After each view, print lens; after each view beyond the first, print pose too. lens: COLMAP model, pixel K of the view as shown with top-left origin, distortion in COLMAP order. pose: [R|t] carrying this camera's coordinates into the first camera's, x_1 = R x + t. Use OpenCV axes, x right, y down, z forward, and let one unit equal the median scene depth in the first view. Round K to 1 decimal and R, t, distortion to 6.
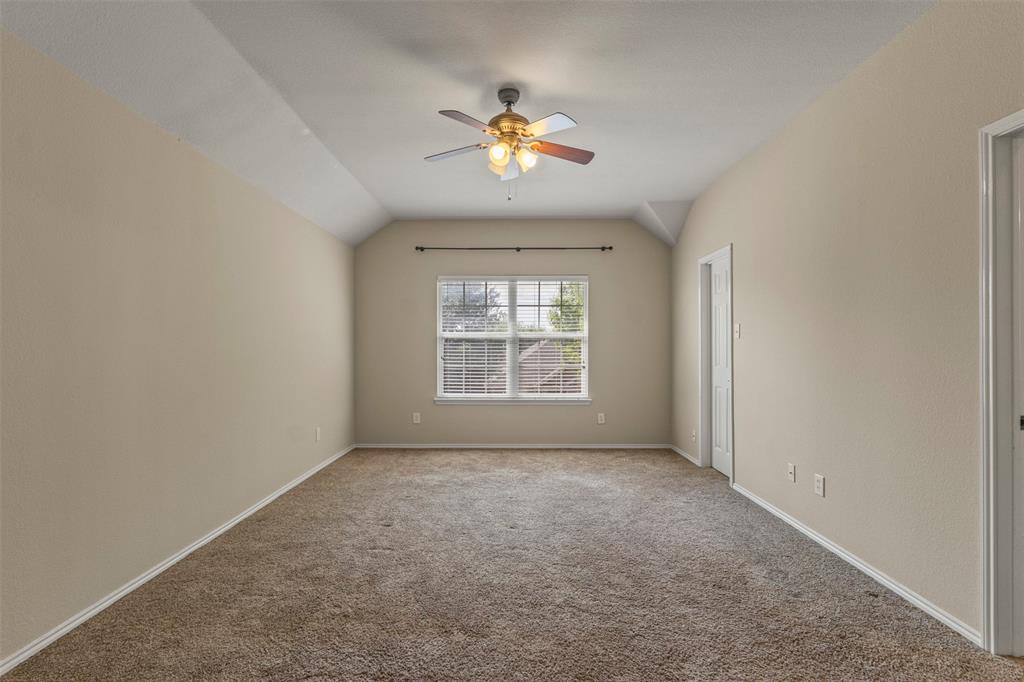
lens RADIAL K [[472.2, 0, 505.9], [0, 472.2, 343.2], [0, 0, 1]] dist [-0.003622, 0.001703]
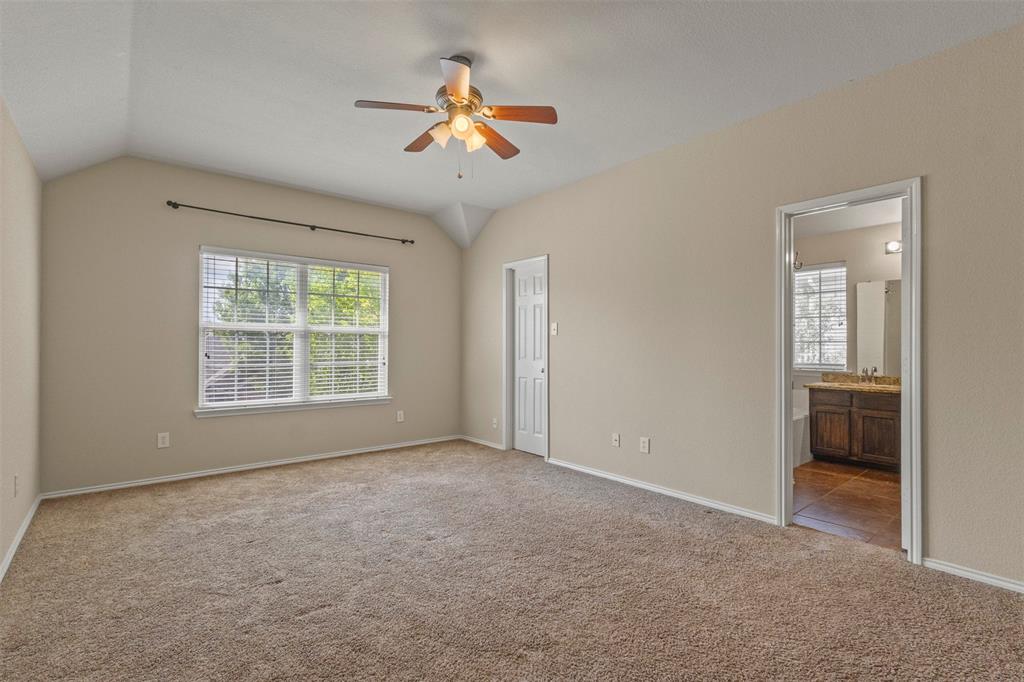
lens RADIAL K [[472.2, 0, 505.9], [0, 472.2, 340.1], [0, 0, 1]] dist [-0.003622, 0.001703]
pose [[0.763216, 0.011292, 0.646044, -0.326762], [-0.007805, 0.999935, -0.008257, 0.011665], [-0.646096, 0.001259, 0.763255, 0.154519]]
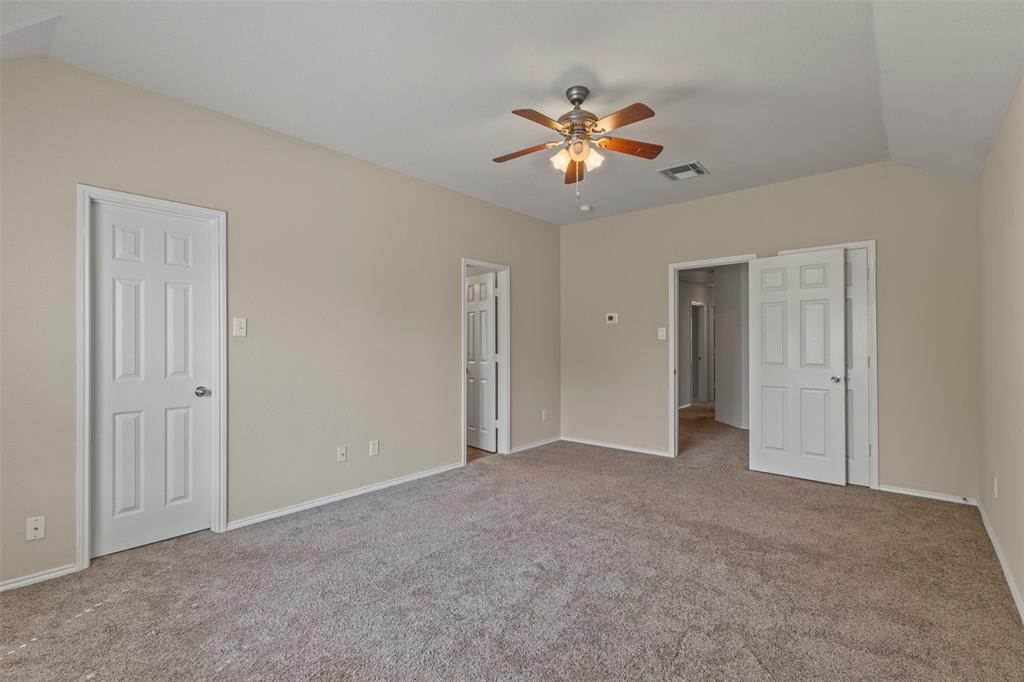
lens RADIAL K [[472.2, 0, 510.7], [0, 472.2, 343.4], [0, 0, 1]] dist [-0.003622, 0.001703]
pose [[-0.762406, 0.009148, 0.647034, -0.329701], [0.005642, 0.999956, -0.007490, 0.010944], [-0.647074, -0.002060, -0.762425, 1.178154]]
